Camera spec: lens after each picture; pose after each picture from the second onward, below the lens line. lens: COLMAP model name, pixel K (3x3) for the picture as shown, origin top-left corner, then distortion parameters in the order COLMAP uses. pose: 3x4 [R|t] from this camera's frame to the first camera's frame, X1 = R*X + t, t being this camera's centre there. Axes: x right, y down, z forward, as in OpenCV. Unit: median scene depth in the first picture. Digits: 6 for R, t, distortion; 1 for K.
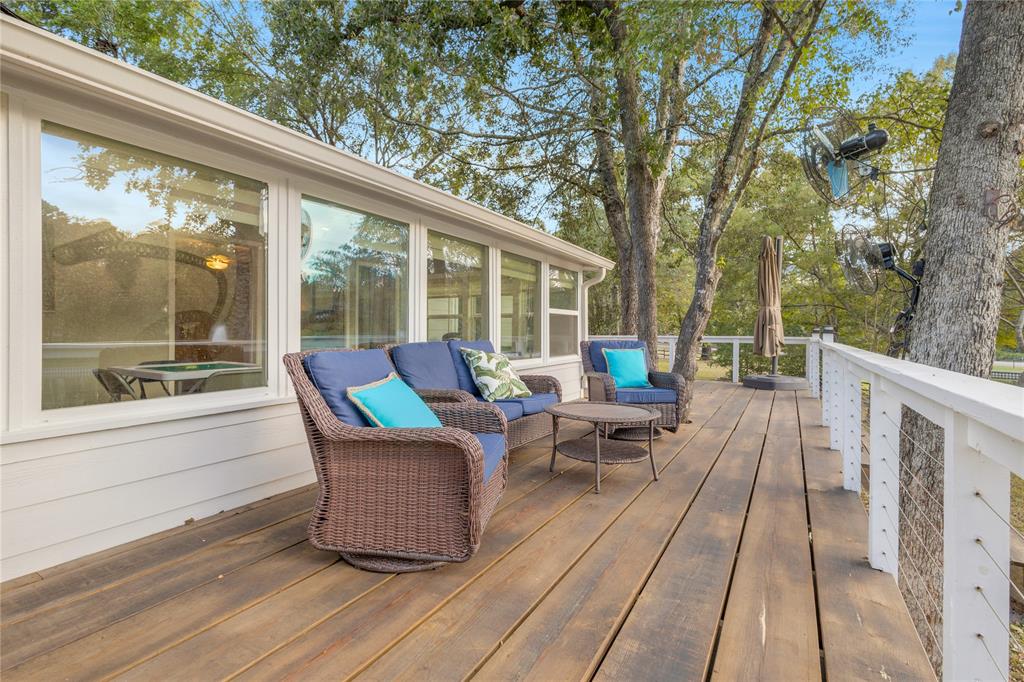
lens RADIAL K [[474.8, 0, 511.4], [0, 474.8, 336.7], [0, 0, 1]] dist [0.010555, 0.000361]
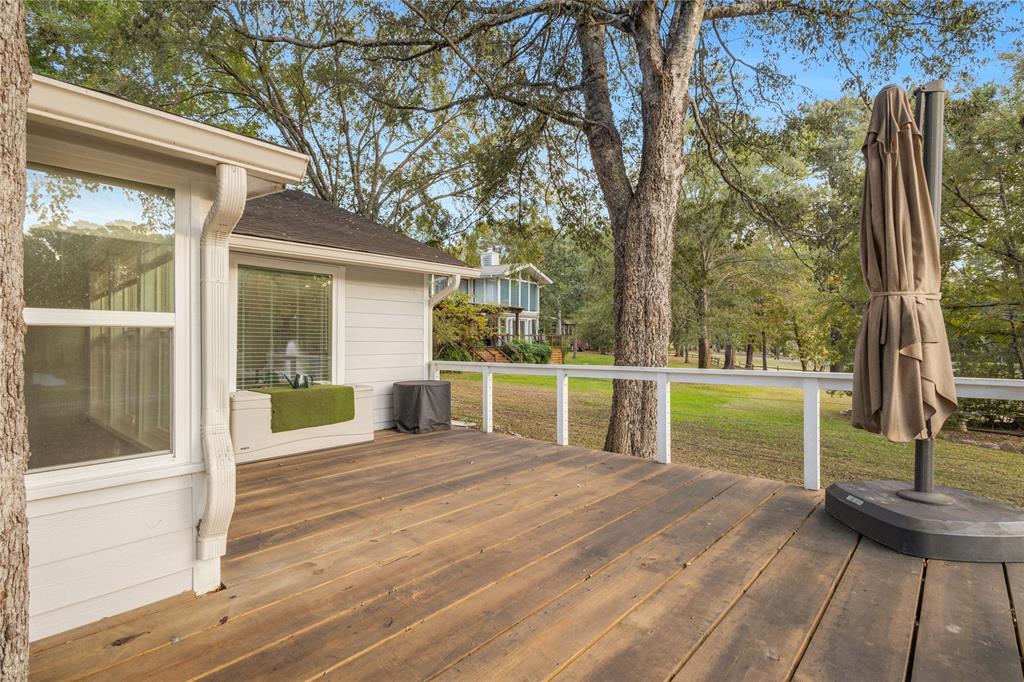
lens RADIAL K [[474.8, 0, 513.1], [0, 474.8, 343.6], [0, 0, 1]] dist [0.010555, 0.000361]
pose [[0.975677, -0.010158, -0.218975, 0.337749], [0.007230, 0.999873, -0.014169, -0.022769], [0.219092, 0.012241, 0.975627, 0.592835]]
